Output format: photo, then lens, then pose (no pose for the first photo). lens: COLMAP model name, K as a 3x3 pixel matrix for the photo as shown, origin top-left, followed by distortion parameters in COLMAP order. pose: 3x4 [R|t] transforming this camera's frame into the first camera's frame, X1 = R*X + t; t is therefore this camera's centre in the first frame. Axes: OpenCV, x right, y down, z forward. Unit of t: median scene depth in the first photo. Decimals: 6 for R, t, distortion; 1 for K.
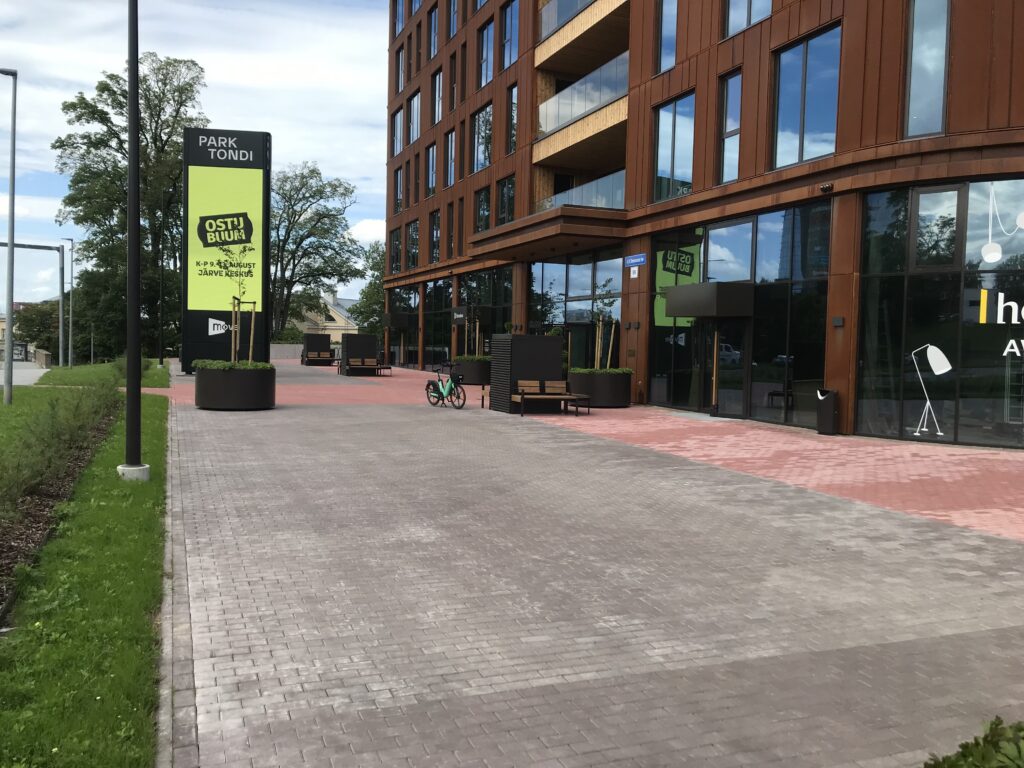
lens RADIAL K [[843.6, 0, 511.2], [0, 843.6, 380.6], [0, 0, 1]] dist [0.008408, 0.027705]
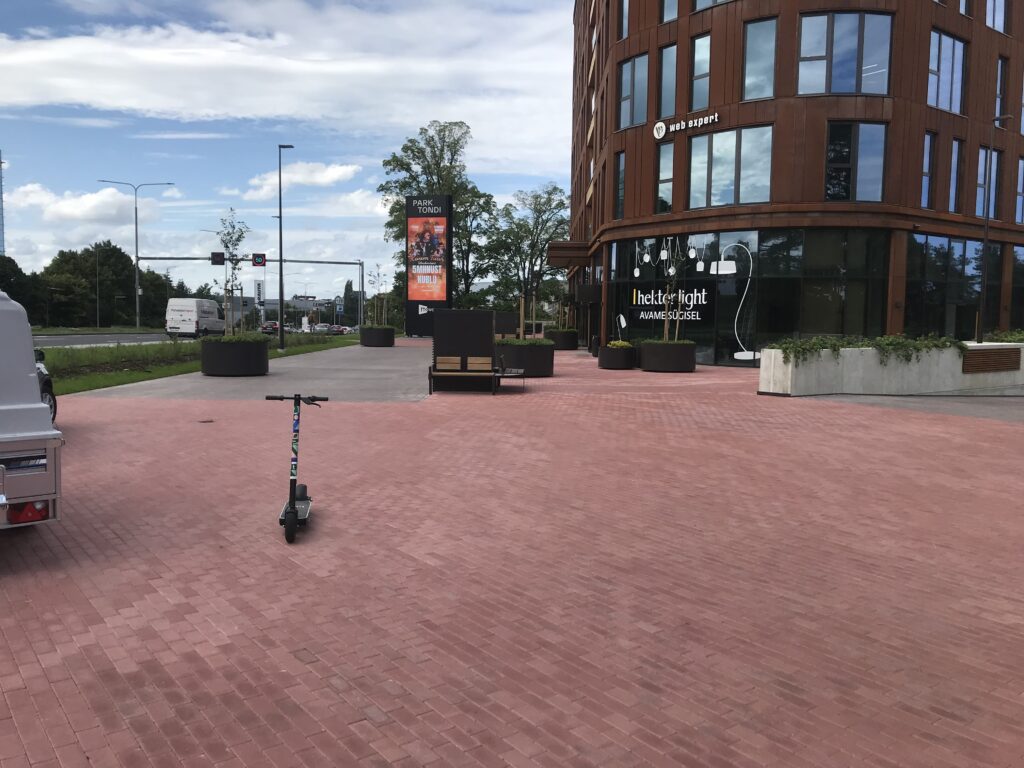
lens RADIAL K [[843.6, 0, 514.9], [0, 843.6, 386.0], [0, 0, 1]] dist [0.008408, 0.027705]
pose [[0.917409, 0.022957, -0.397283, 0.301486], [-0.010730, 0.999399, 0.032972, 0.019962], [0.397801, -0.025986, 0.917104, -0.300394]]
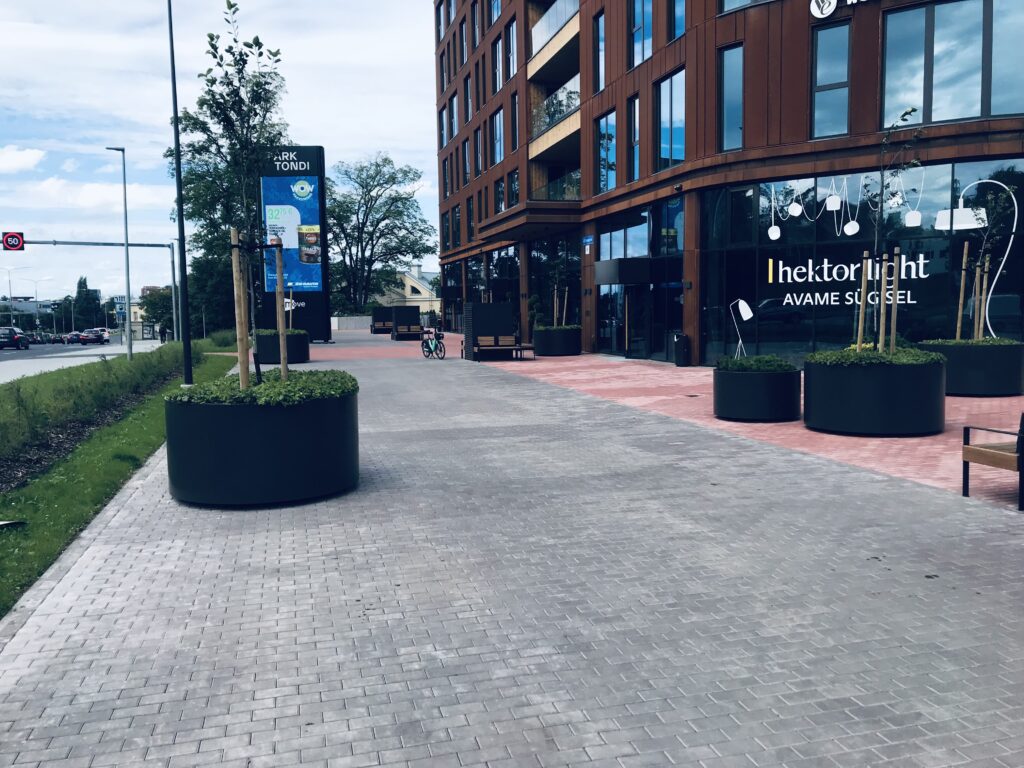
lens RADIAL K [[843.6, 0, 512.7], [0, 843.6, 378.0], [0, 0, 1]] dist [0.008408, 0.027705]
pose [[0.991867, -0.028769, -0.123983, 0.078525], [0.033401, 0.998813, 0.035446, 0.007025], [0.122817, -0.039299, 0.991651, -0.120415]]
